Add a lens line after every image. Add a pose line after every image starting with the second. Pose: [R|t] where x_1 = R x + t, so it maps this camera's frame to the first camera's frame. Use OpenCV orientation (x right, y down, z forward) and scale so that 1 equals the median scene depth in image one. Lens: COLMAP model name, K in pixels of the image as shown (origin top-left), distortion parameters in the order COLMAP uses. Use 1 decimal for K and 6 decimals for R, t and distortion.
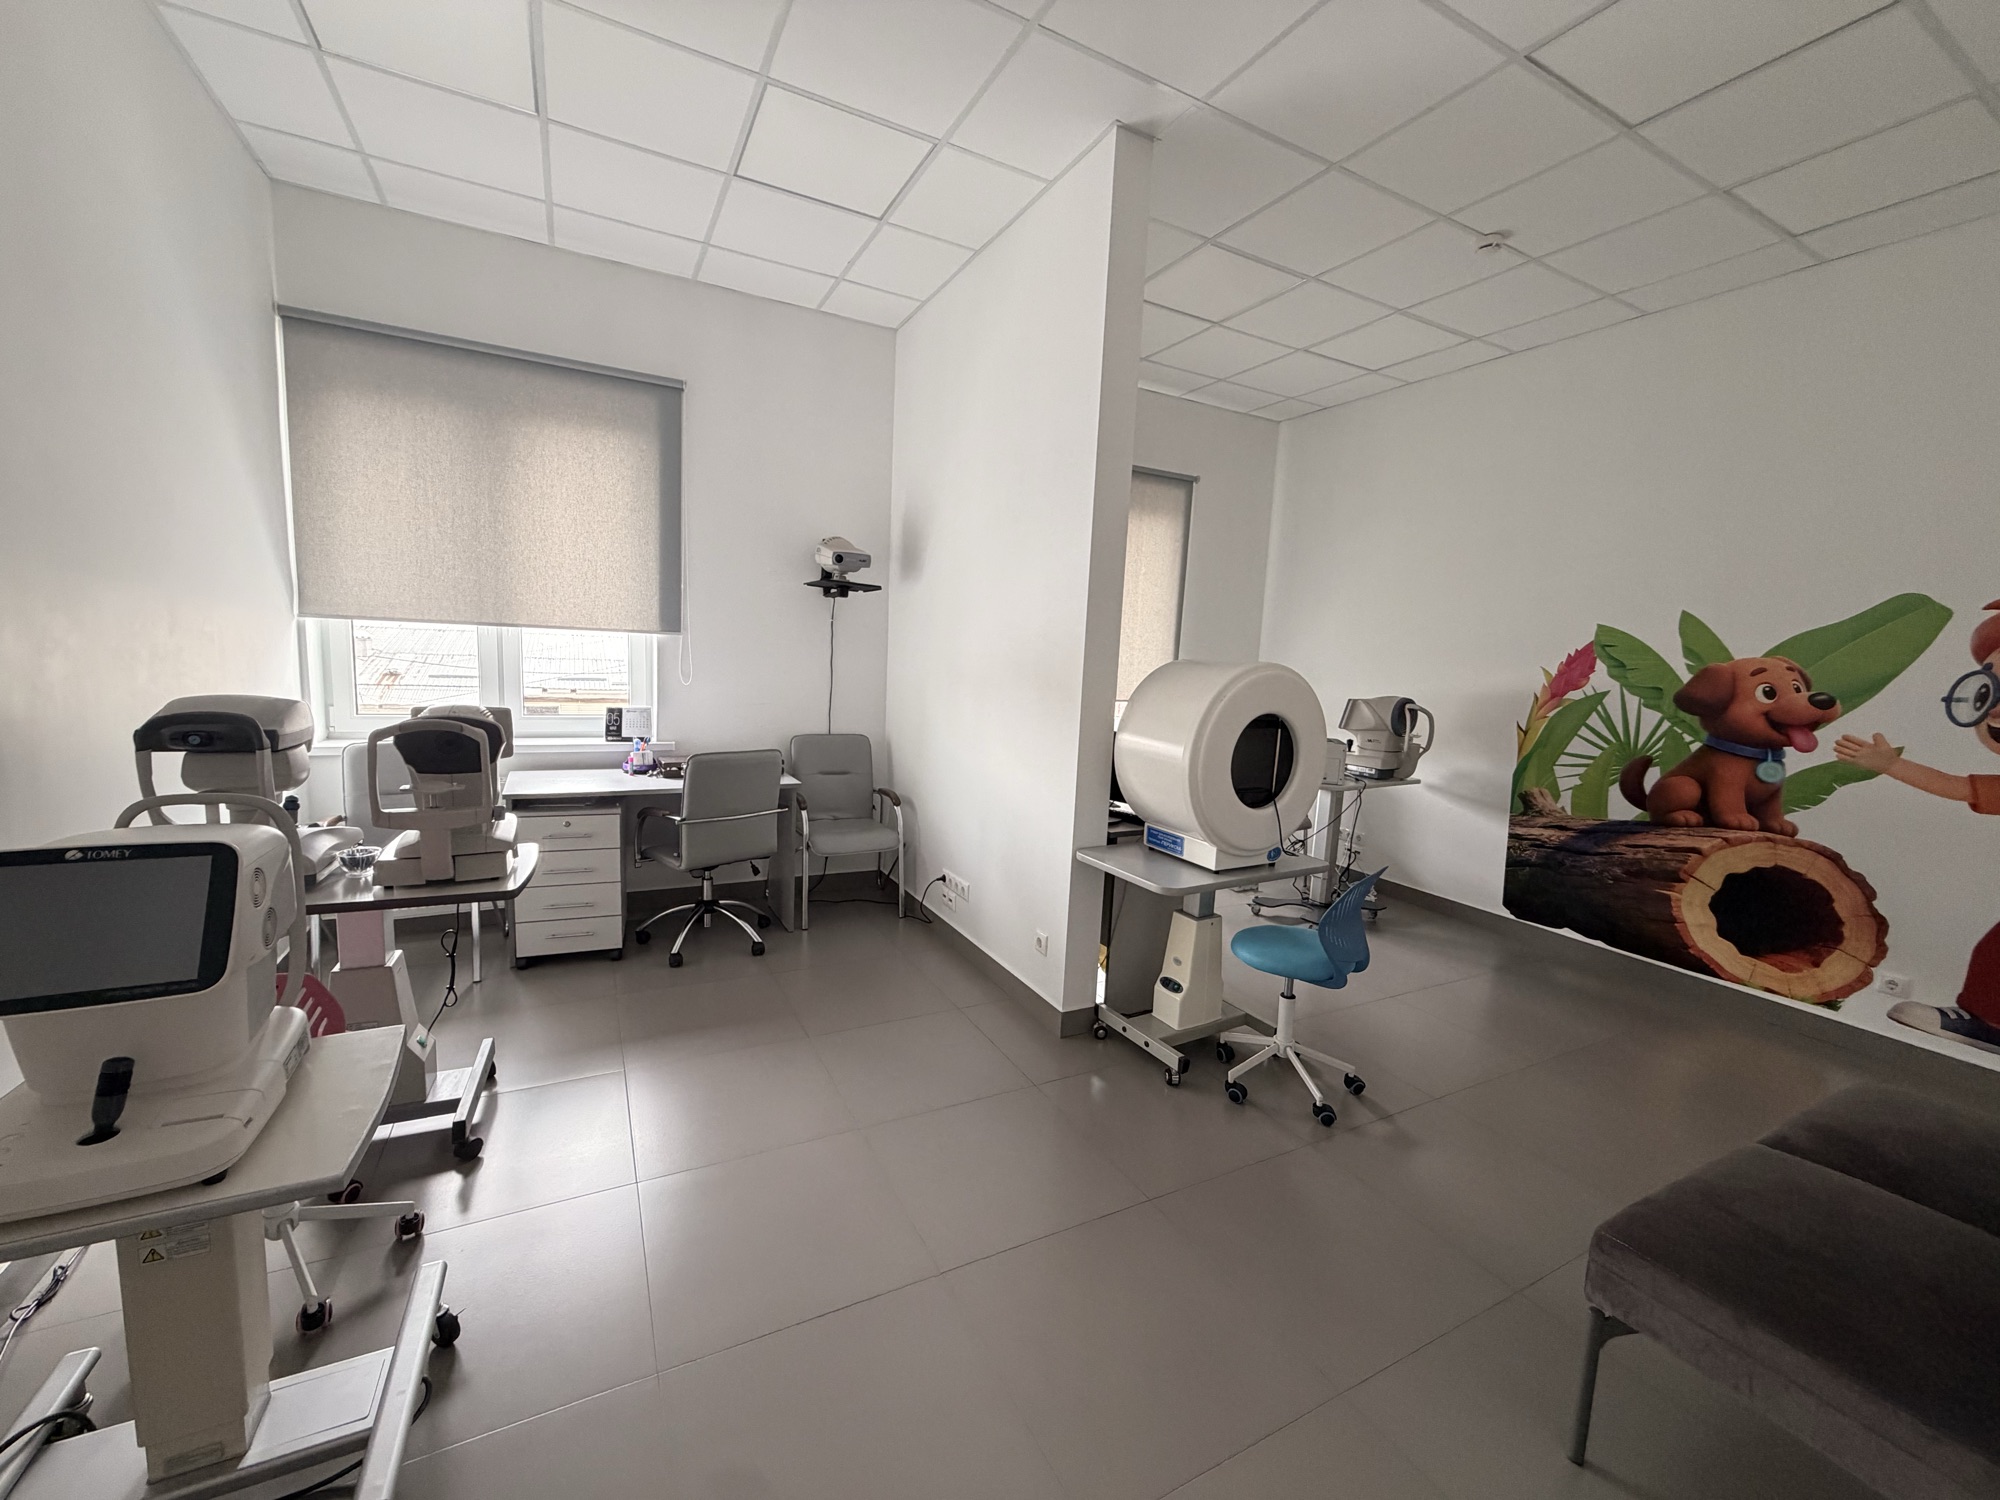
lens RADIAL K [[798.6, 0, 1000.0], [0, 798.6, 750.0], [0, 0, 1]] dist [0.000117, -0.004826]
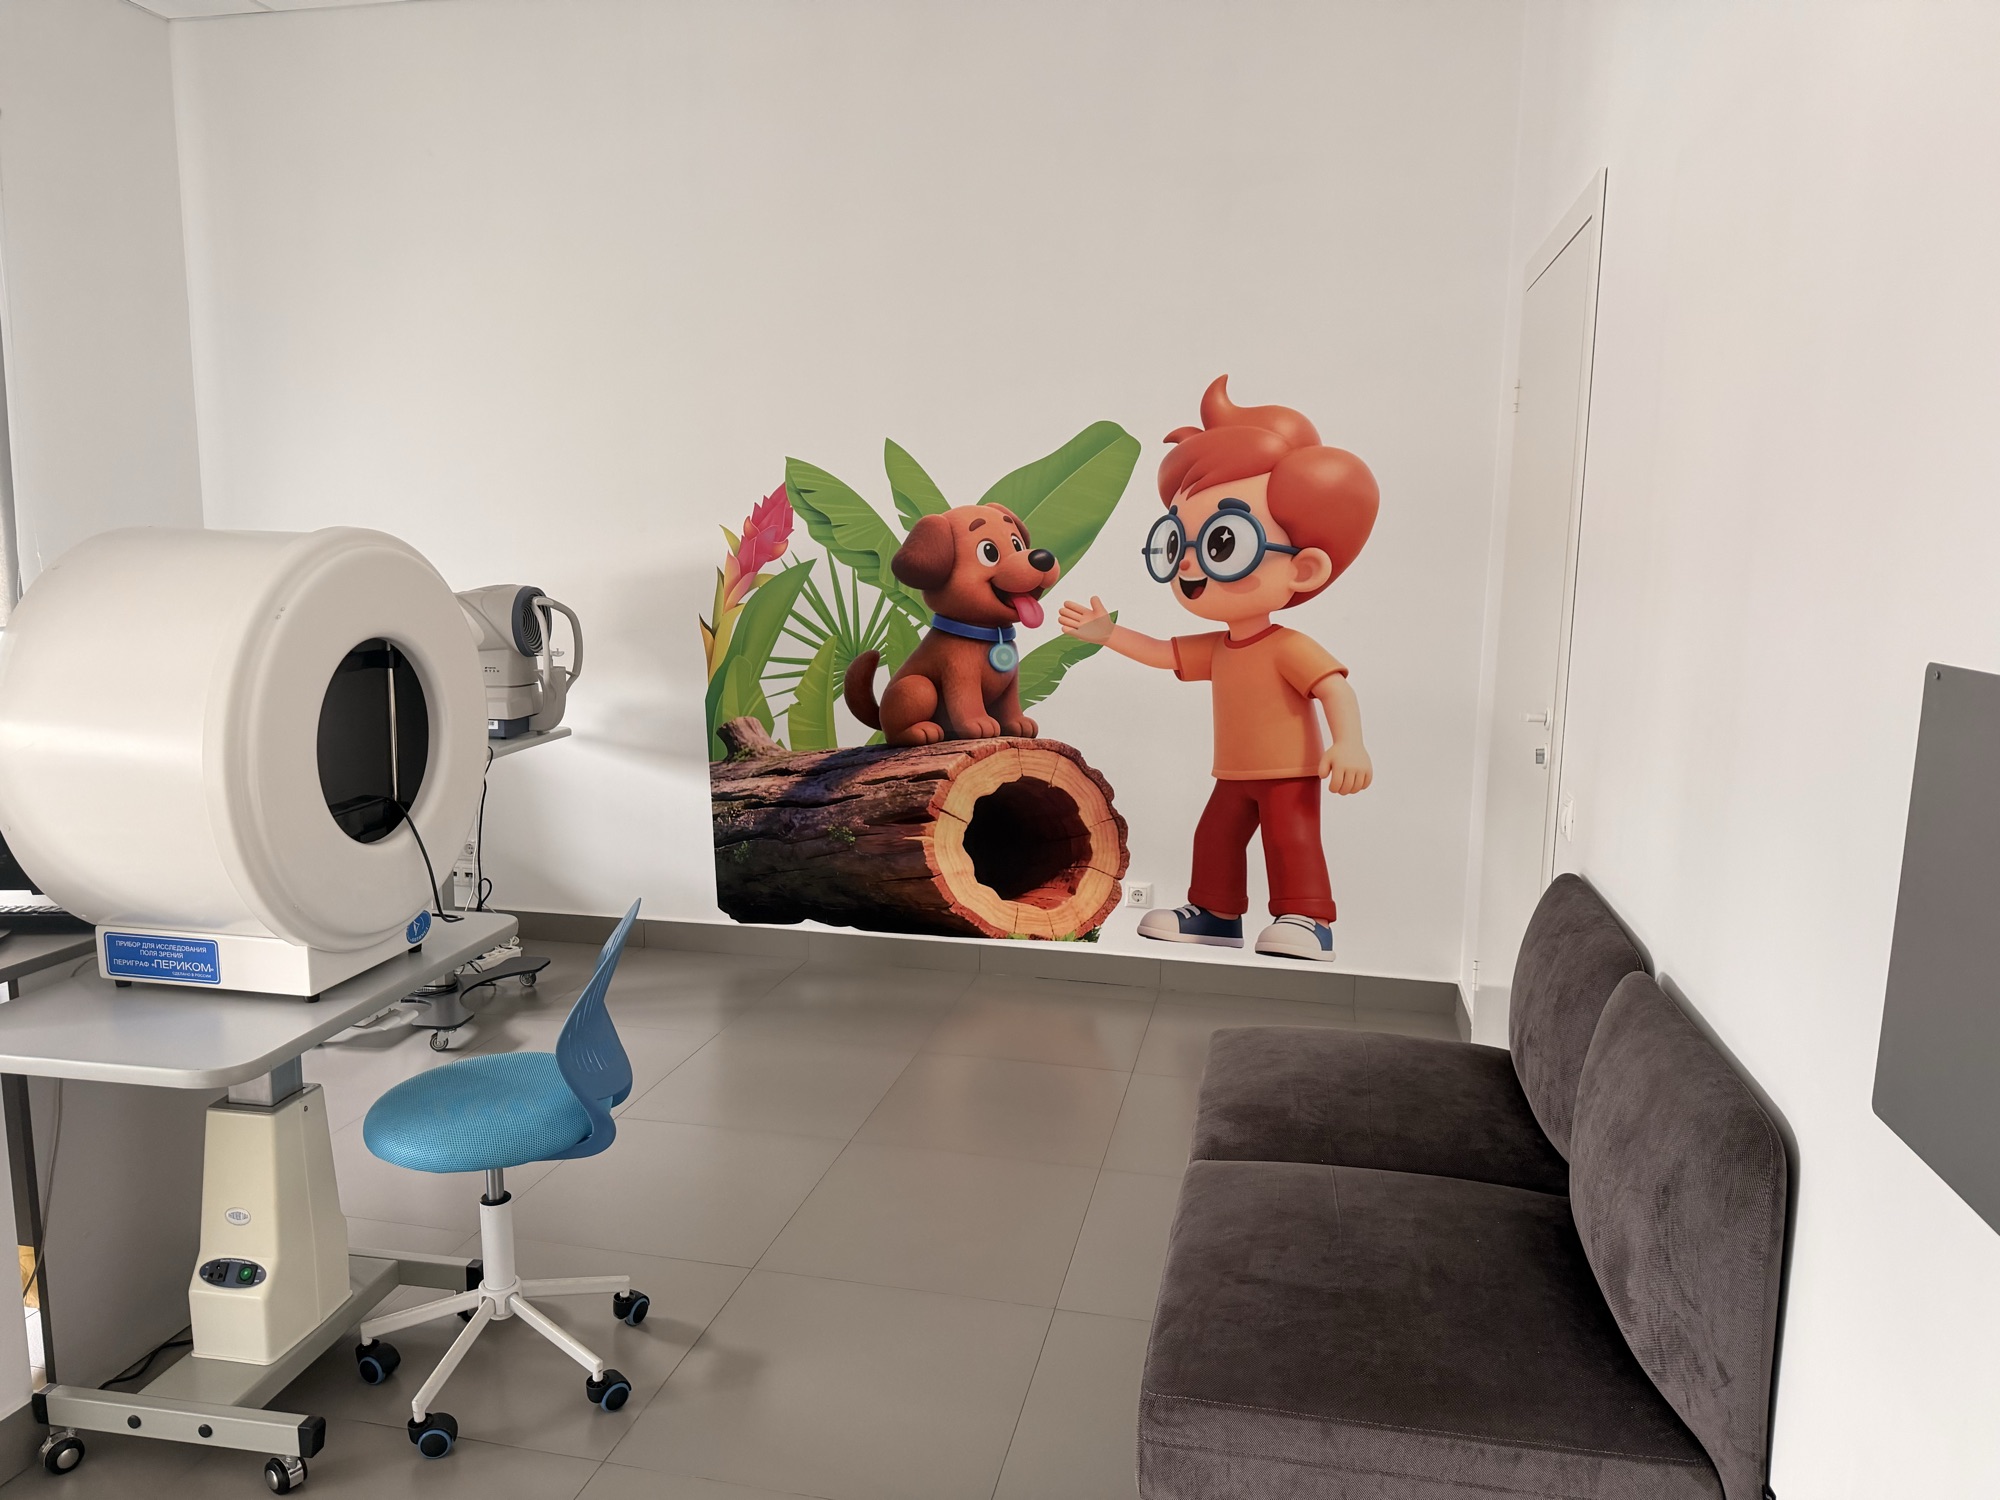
lens RADIAL K [[1380.7, 0, 1004.2], [0, 1380.7, 756.2], [0, 0, 1]] dist [0.074648, -0.101237]
pose [[0.638553, -0.151245, 0.754569, -0.042970], [0.110431, 0.988359, 0.104654, -0.017017], [-0.761613, 0.016501, 0.647822, 0.146138]]
